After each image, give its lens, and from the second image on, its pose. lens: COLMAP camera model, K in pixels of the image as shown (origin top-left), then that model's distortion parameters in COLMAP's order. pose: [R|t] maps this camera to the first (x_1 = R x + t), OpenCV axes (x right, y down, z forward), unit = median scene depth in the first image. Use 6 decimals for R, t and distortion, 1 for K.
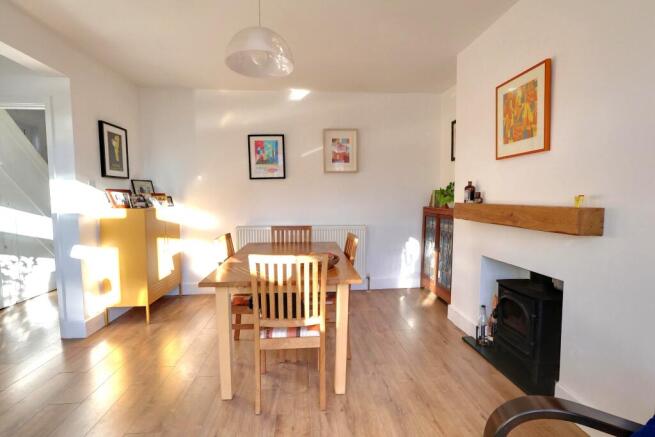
lens RADIAL K [[305.8, 0, 329.6], [0, 305.8, 218.5], [0, 0, 1]] dist [0.004758, 0.000507]
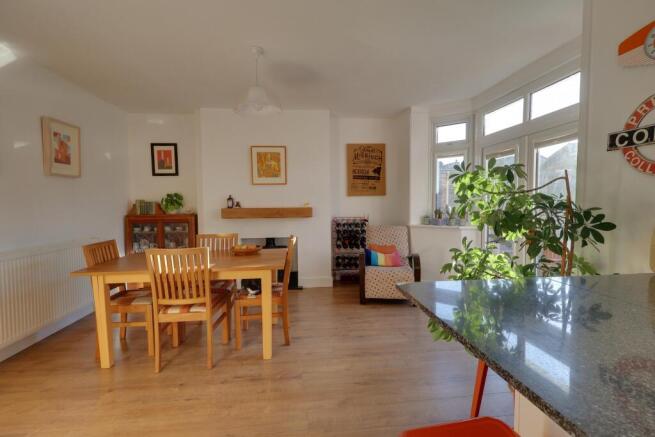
lens RADIAL K [[305.8, 0, 326.6], [0, 305.8, 216.4], [0, 0, 1]] dist [0.004758, 0.000507]
pose [[0.005866, -0.047054, 0.998875, -0.776984], [0.079345, 0.995765, 0.046442, -0.028313], [-0.996830, 0.078984, 0.009575, 0.318873]]
